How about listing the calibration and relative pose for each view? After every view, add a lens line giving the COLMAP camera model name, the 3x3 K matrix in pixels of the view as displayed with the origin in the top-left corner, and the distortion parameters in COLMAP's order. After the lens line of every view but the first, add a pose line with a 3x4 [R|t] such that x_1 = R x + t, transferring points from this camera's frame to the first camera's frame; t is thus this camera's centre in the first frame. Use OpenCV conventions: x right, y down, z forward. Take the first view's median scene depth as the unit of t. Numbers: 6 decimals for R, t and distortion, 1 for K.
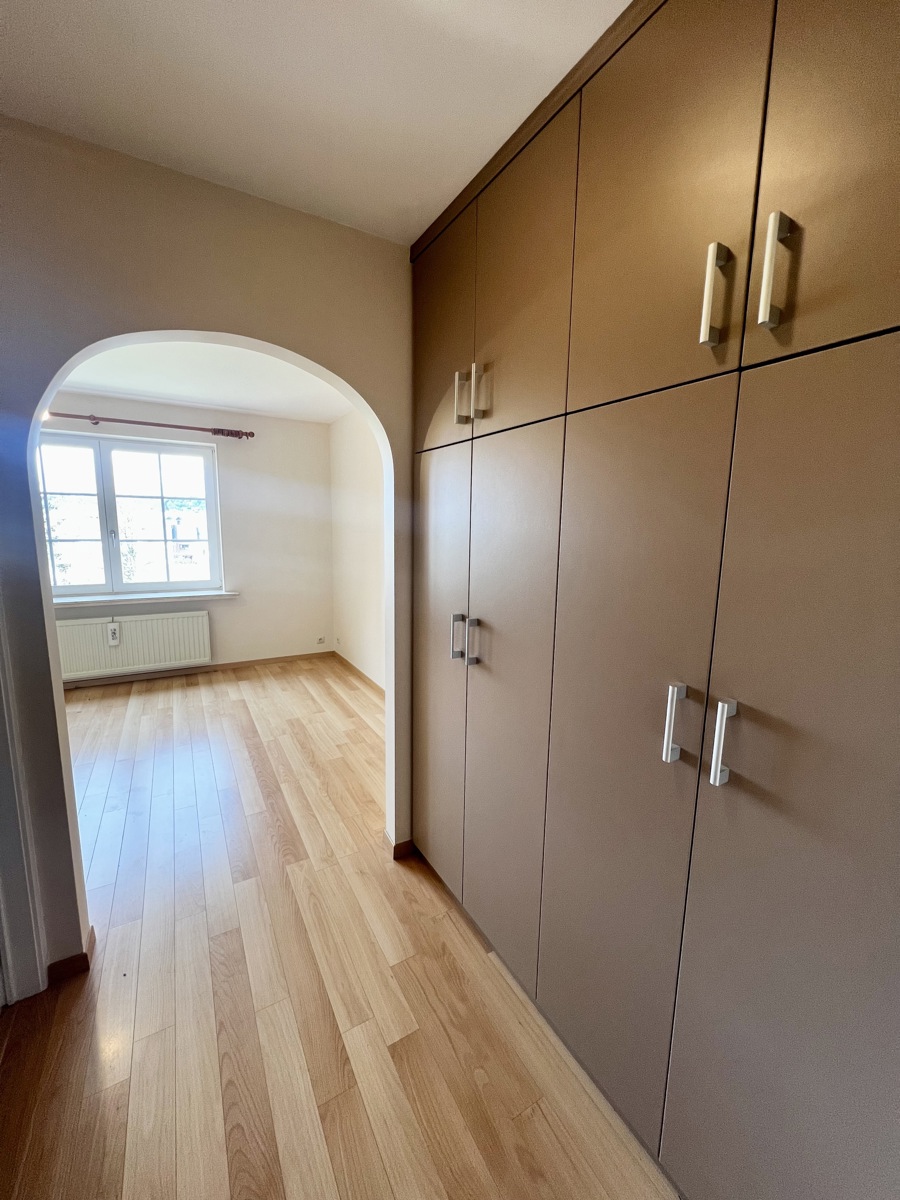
lens RADIAL K [[477.9, 0, 450.5], [0, 477.9, 601.1], [0, 0, 1]] dist [-0.001329, 0.000508]
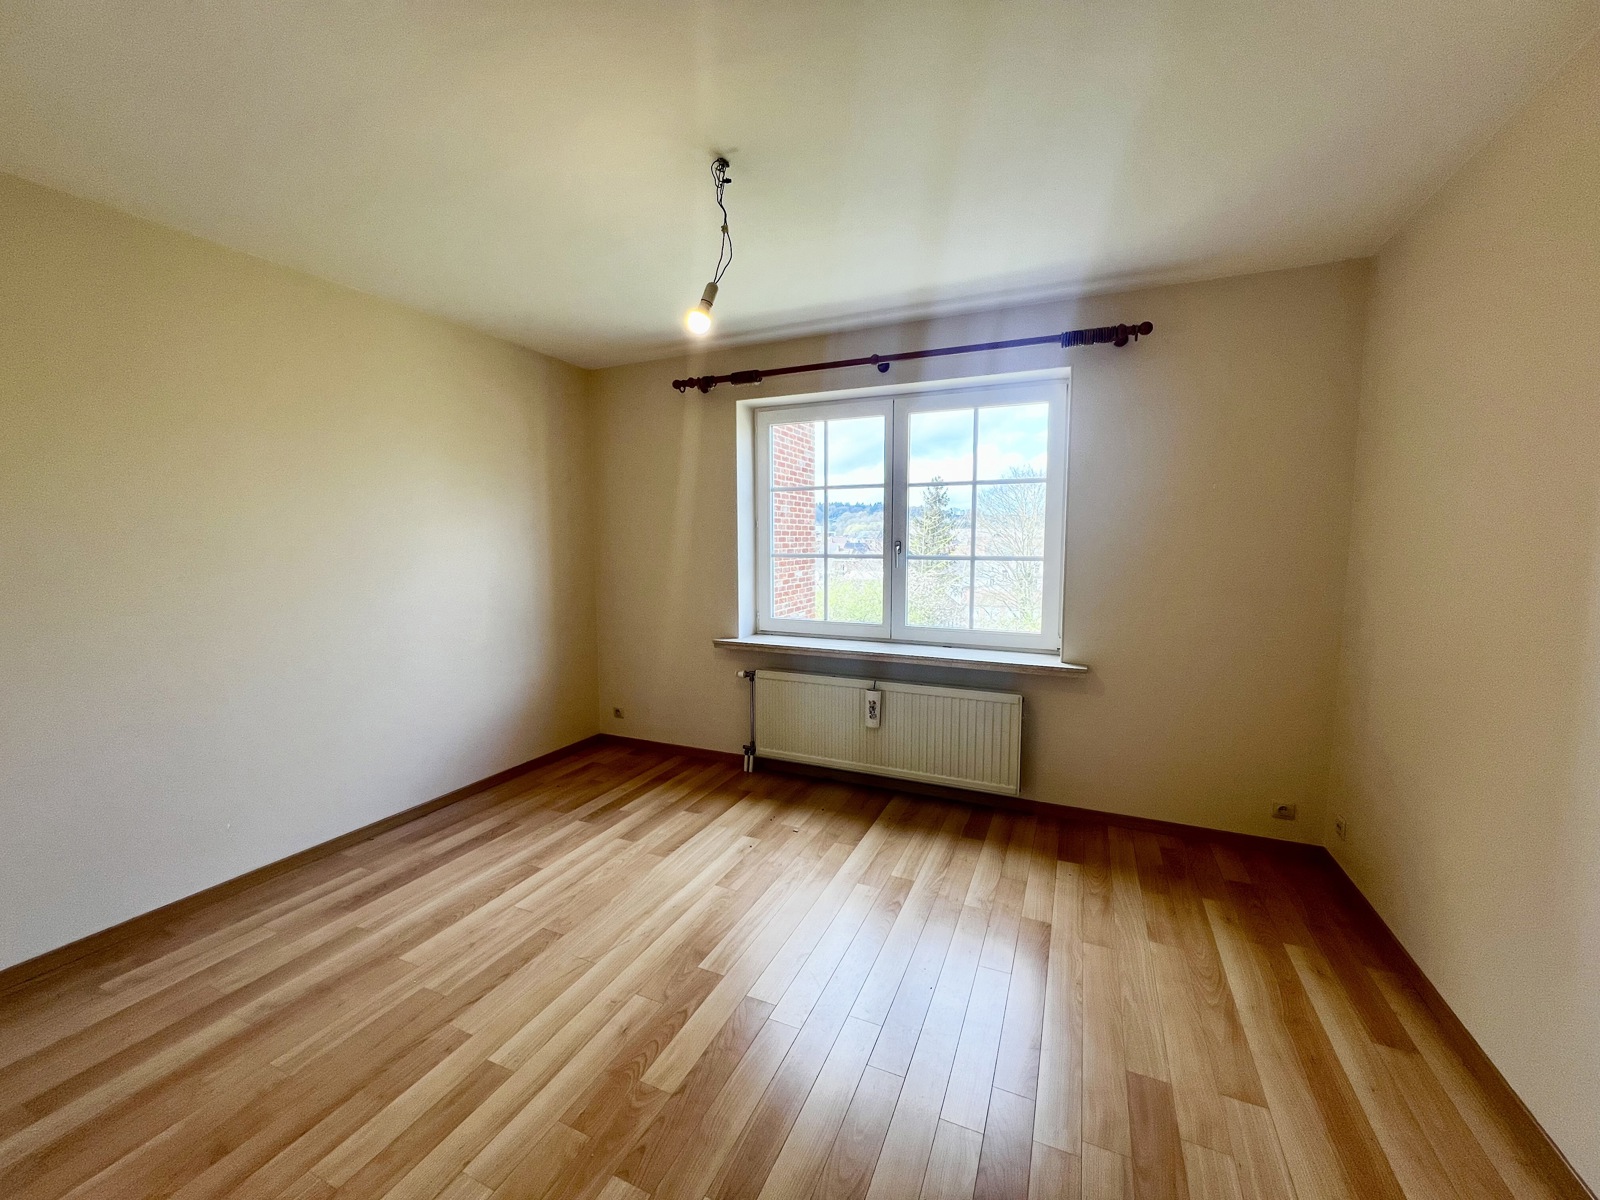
lens RADIAL K [[637.3, 0, 800.5], [0, 637.3, 598.9], [0, 0, 1]] dist [-0.001329, 0.000508]
pose [[0.589670, 0.058191, -0.805545, -0.110074], [-0.117290, 0.992997, -0.014126, -0.046331], [0.799082, 0.102812, 0.592366, 0.414645]]
